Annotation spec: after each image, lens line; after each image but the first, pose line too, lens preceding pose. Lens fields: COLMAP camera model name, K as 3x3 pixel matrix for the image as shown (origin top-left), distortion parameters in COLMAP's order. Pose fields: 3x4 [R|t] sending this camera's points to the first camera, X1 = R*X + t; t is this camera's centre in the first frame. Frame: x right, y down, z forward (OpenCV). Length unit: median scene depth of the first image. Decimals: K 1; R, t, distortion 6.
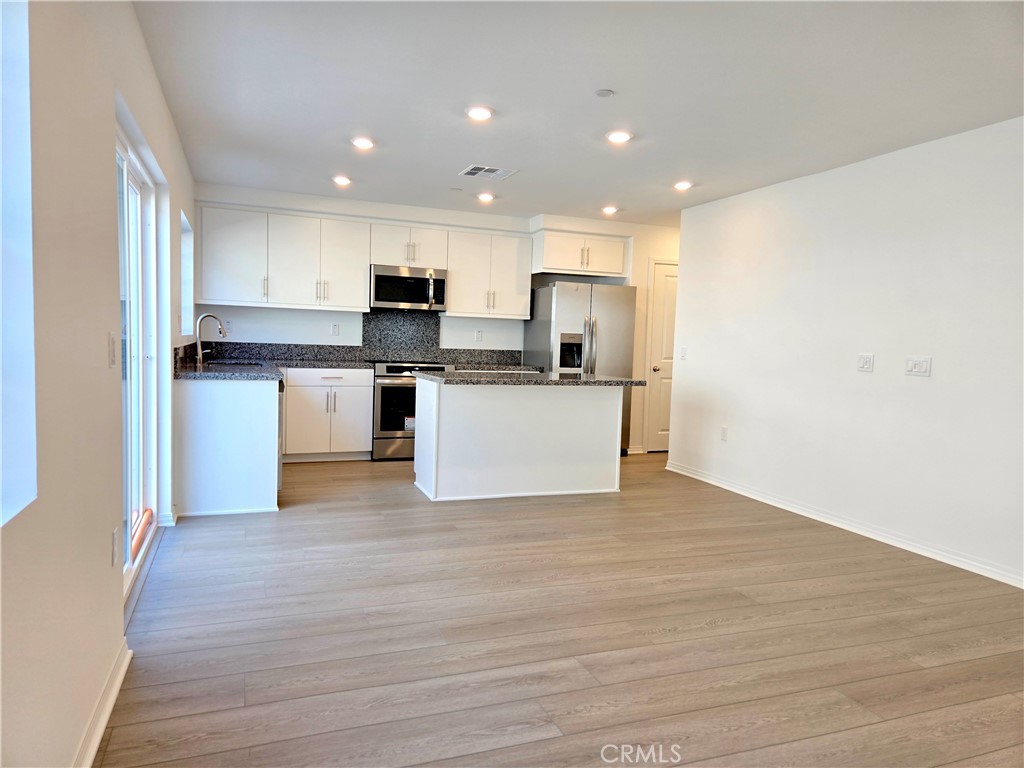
lens RADIAL K [[684.9, 0, 507.1], [0, 684.9, 384.0], [0, 0, 1]] dist [0.072400, -0.052602]
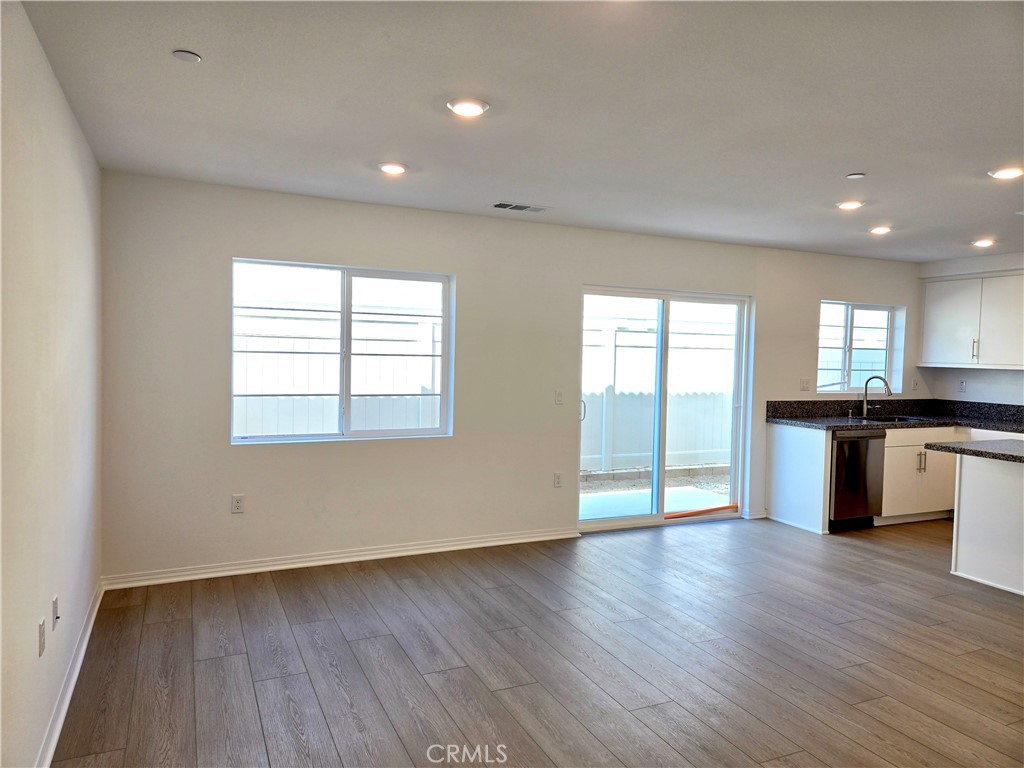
lens RADIAL K [[684.9, 0, 507.8], [0, 684.9, 376.0], [0, 0, 1]] dist [0.072400, -0.052602]
pose [[0.072302, 0.004021, -0.997375, 0.618241], [-0.087868, 0.996129, -0.002354, -0.034744], [0.993505, 0.087808, 0.072376, 0.223059]]
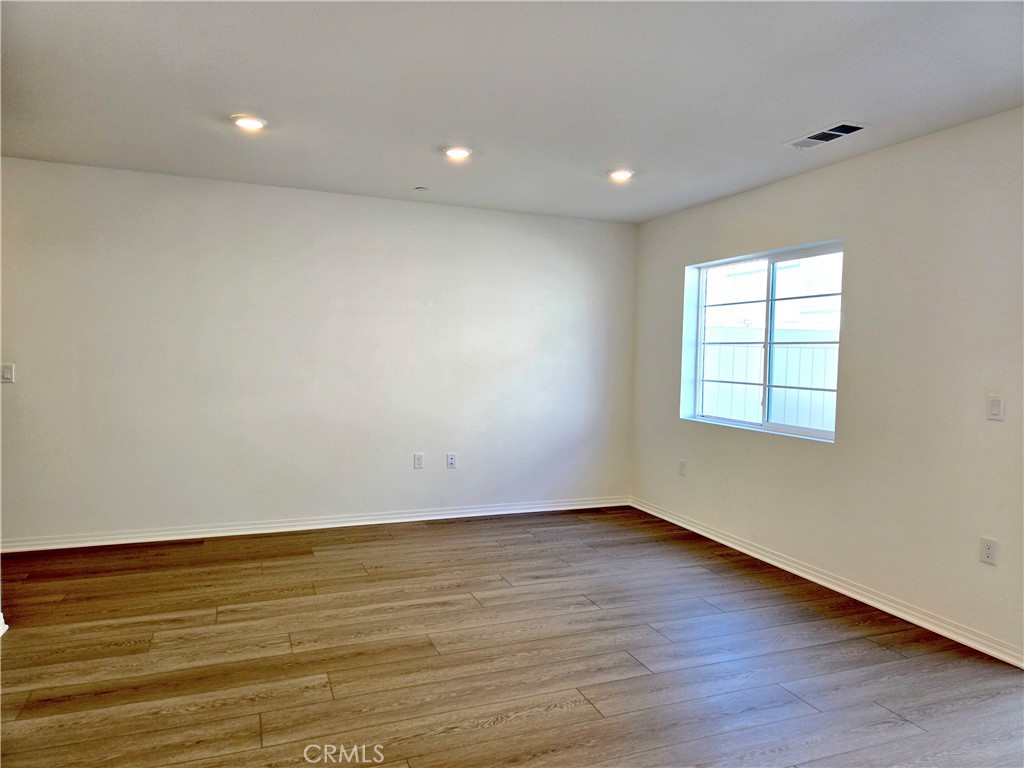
lens RADIAL K [[684.9, 0, 519.3], [0, 684.9, 380.4], [0, 0, 1]] dist [0.072400, -0.052602]
pose [[-0.998142, -0.056292, -0.023335, 0.144656], [-0.058475, 0.992556, 0.106834, -0.068056], [0.017147, 0.108000, -0.994003, 0.819475]]
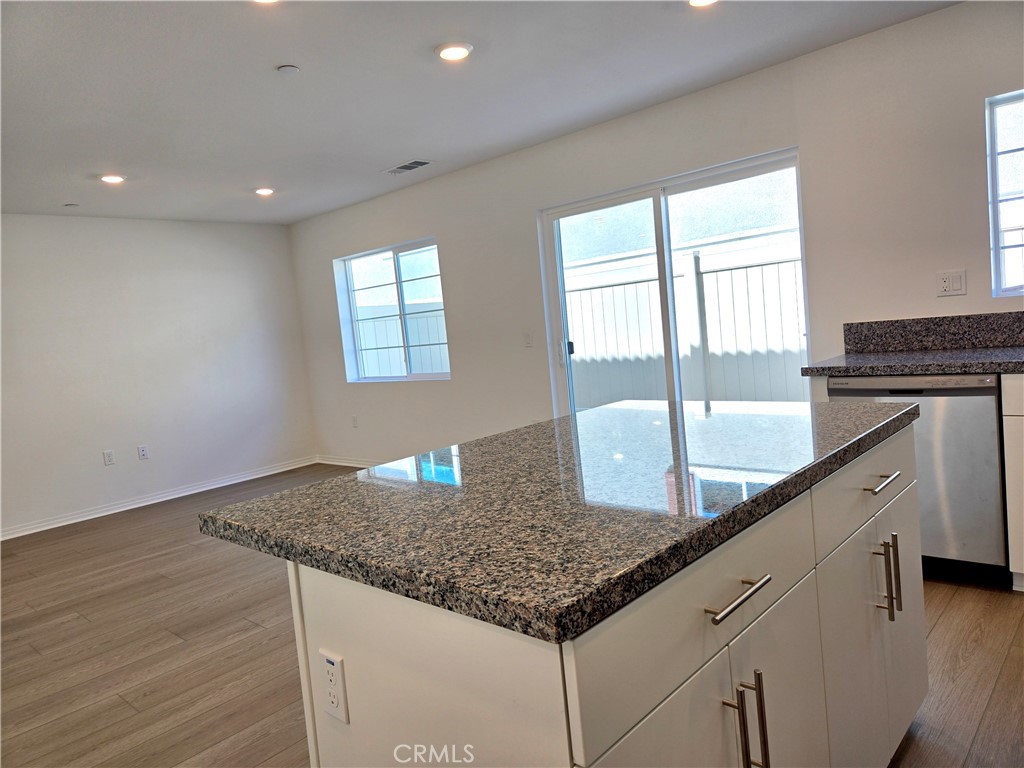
lens RADIAL K [[684.9, 0, 505.2], [0, 684.9, 380.9], [0, 0, 1]] dist [0.072400, -0.052602]
pose [[-0.895311, 0.090370, -0.436179, 0.166200], [0.038381, 0.991213, 0.126584, -0.069006], [0.443786, 0.096591, -0.890912, 1.024035]]
